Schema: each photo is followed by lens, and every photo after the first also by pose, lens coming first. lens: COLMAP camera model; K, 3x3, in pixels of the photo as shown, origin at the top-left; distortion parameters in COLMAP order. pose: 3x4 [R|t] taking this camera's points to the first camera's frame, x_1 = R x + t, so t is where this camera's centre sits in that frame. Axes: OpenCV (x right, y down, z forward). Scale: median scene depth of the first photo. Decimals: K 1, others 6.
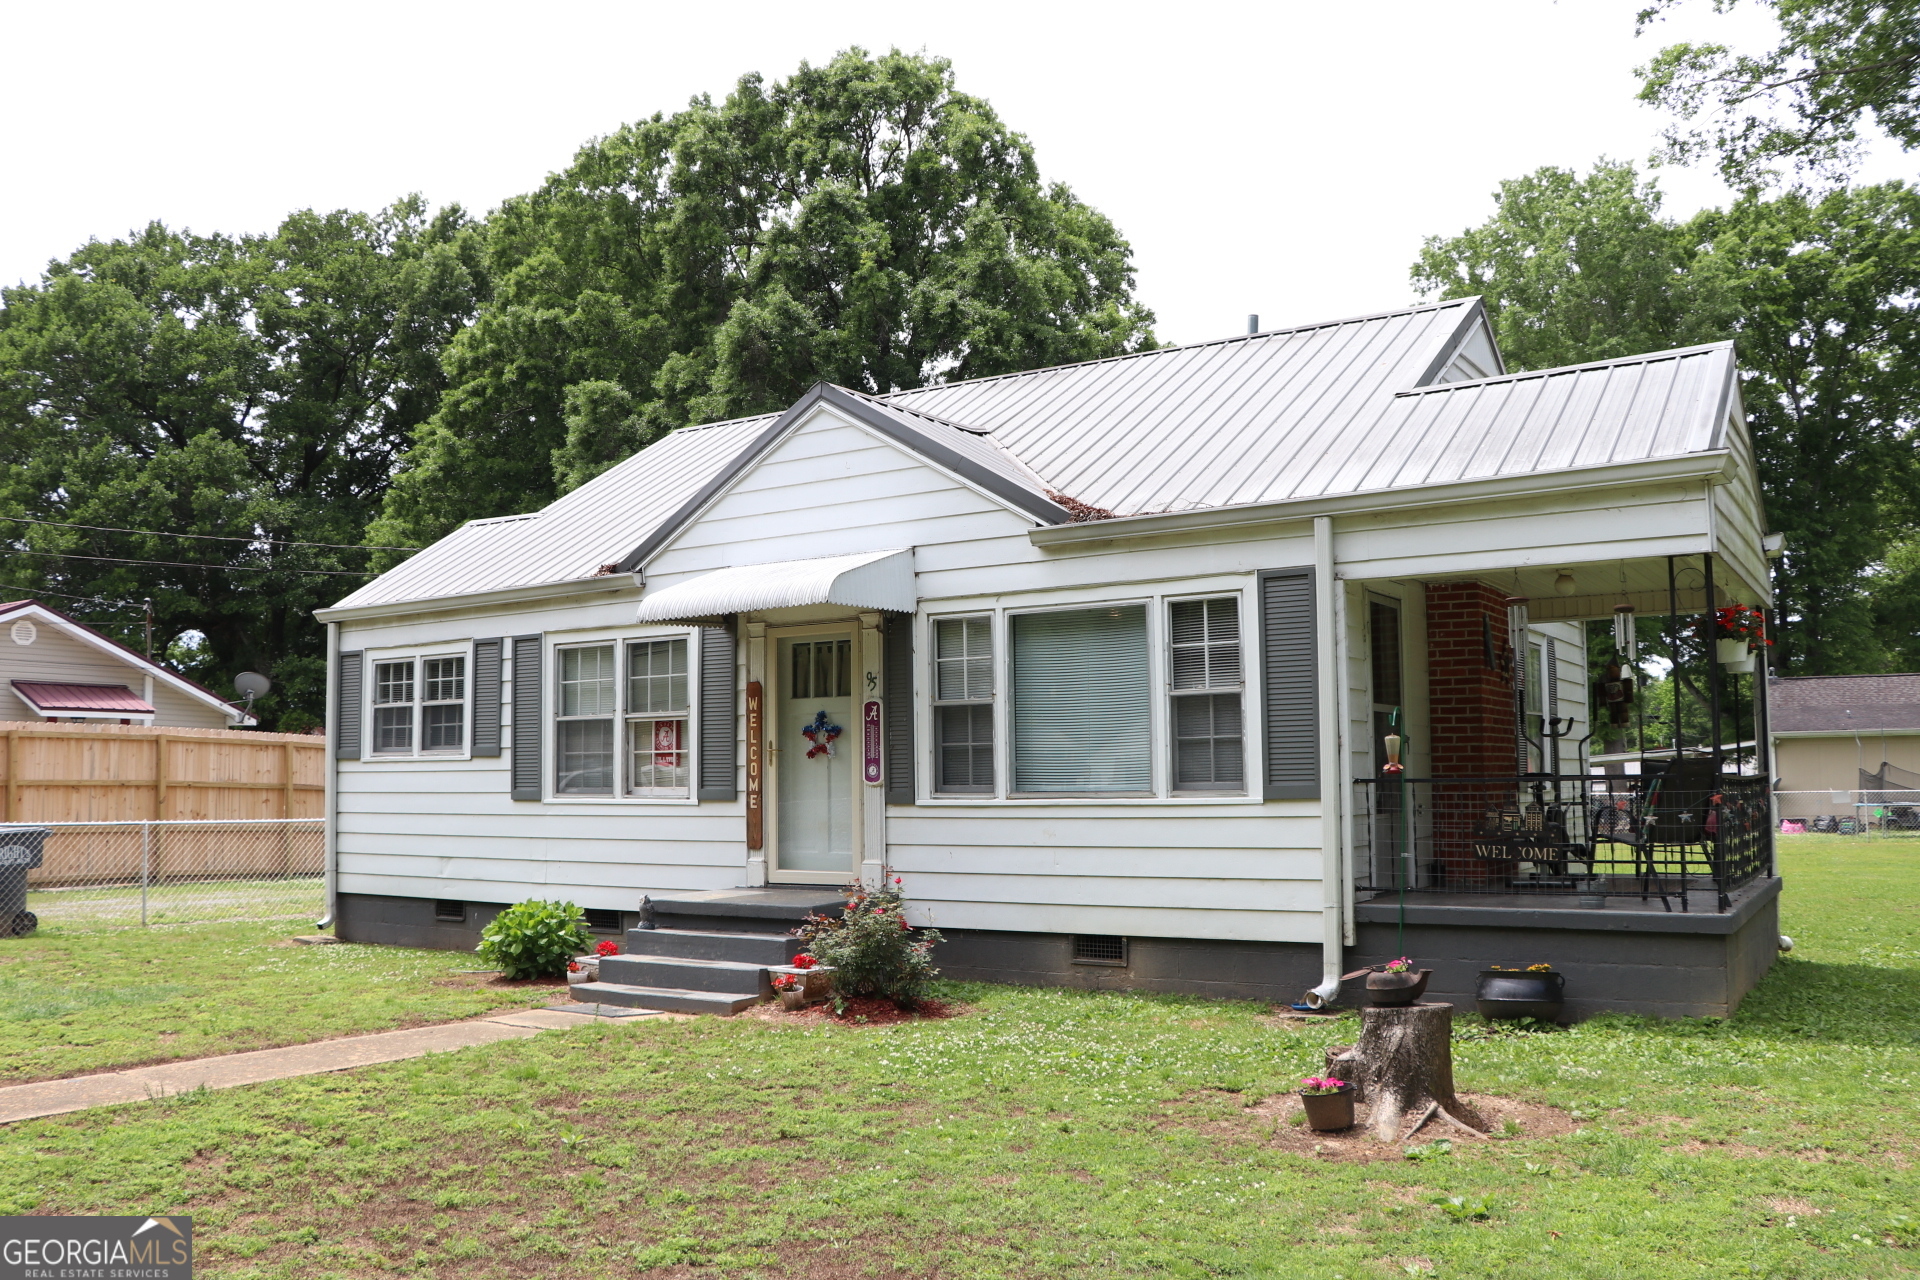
lens RADIAL K [[1576.6, 0, 960.1], [0, 1576.6, 643.5], [0, 0, 1]] dist [-0.185786, 0.155228]
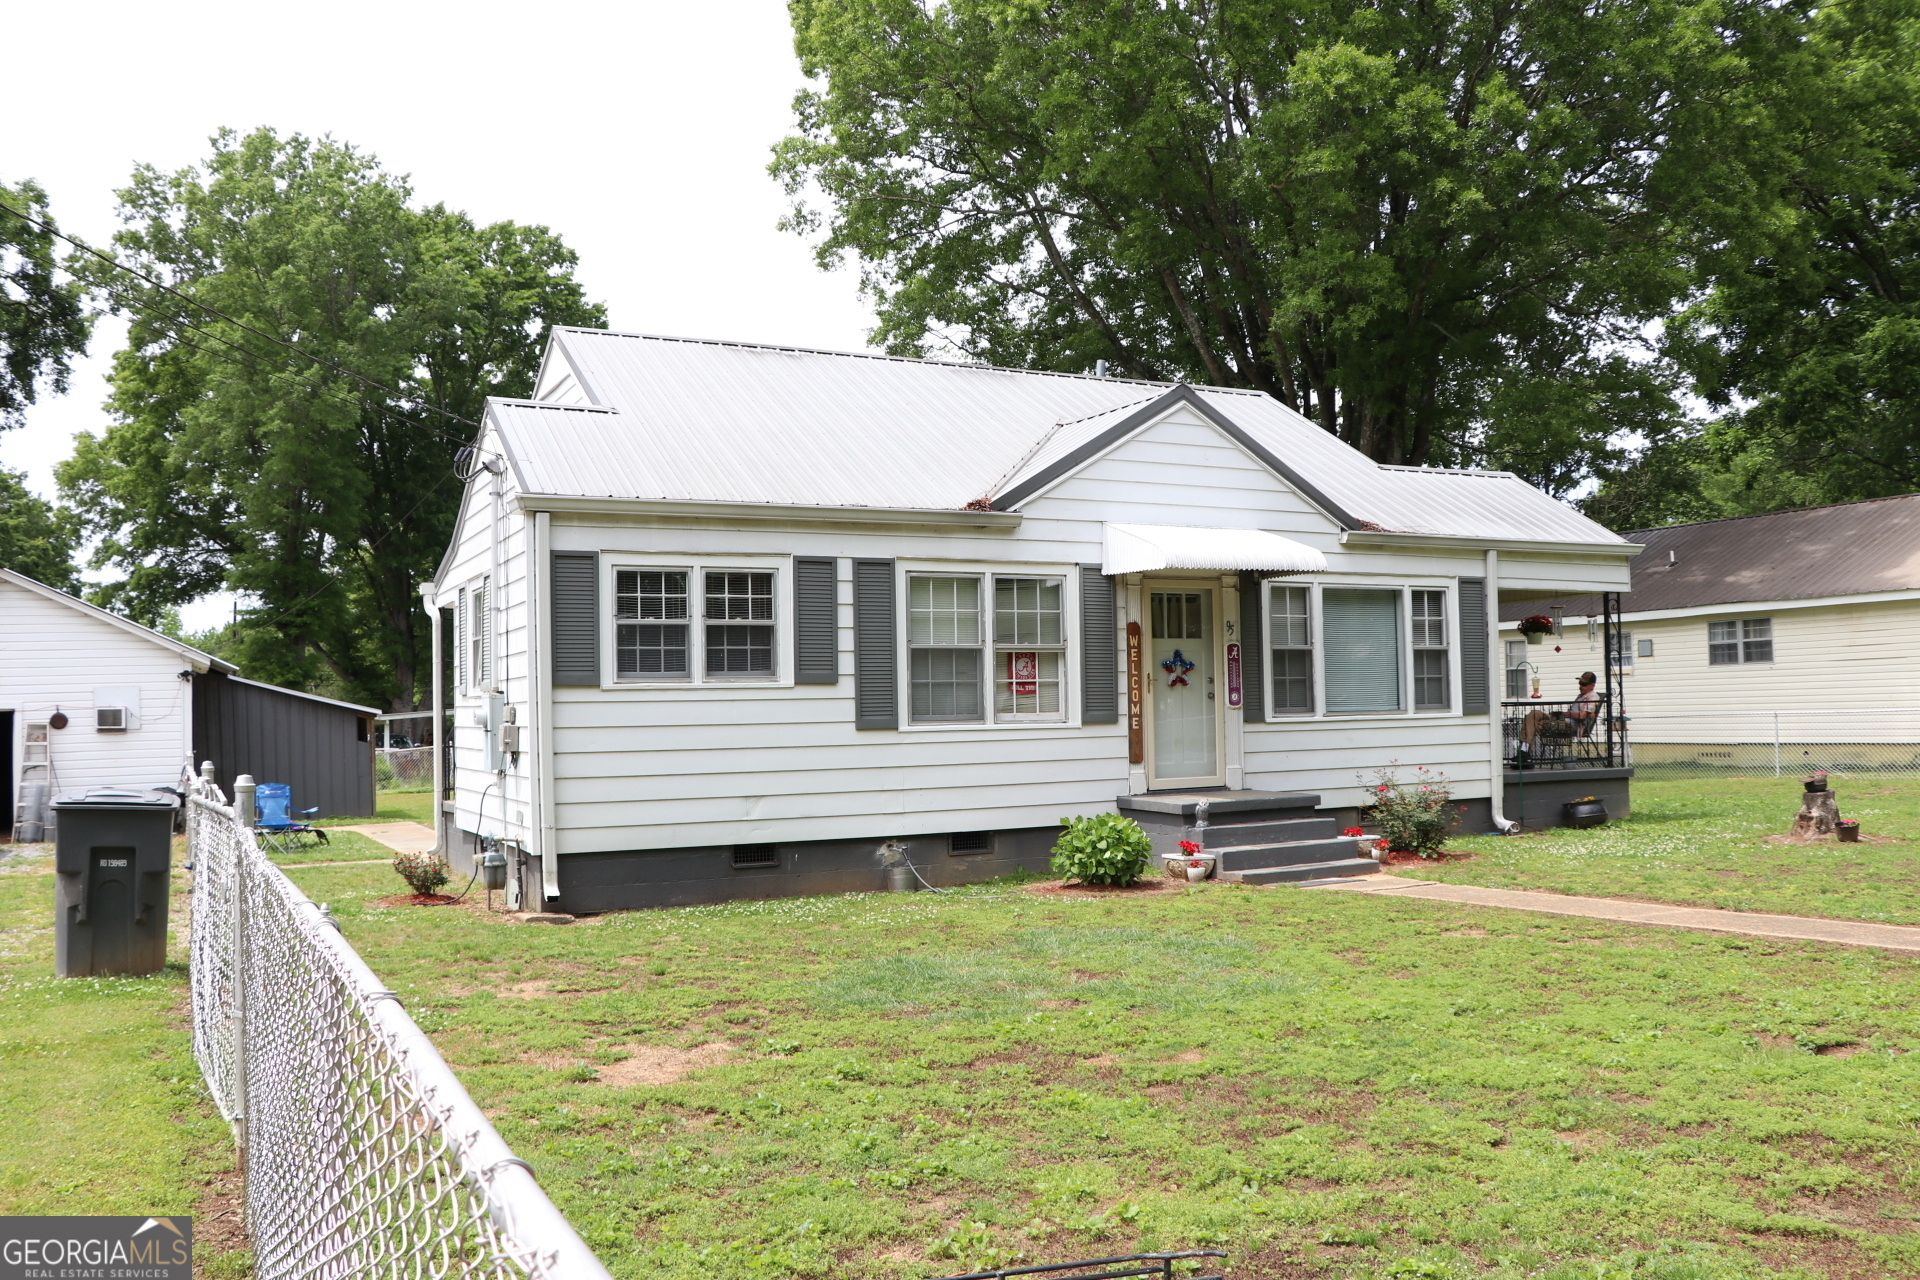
lens RADIAL K [[1576.6, 0, 951.2], [0, 1576.6, 650.5], [0, 0, 1]] dist [-0.185786, 0.155228]
pose [[0.509569, 0.037194, 0.859626, -1.157334], [-0.059683, 0.998187, -0.007810, 0.059756], [-0.858358, -0.047325, 0.510865, 0.483816]]
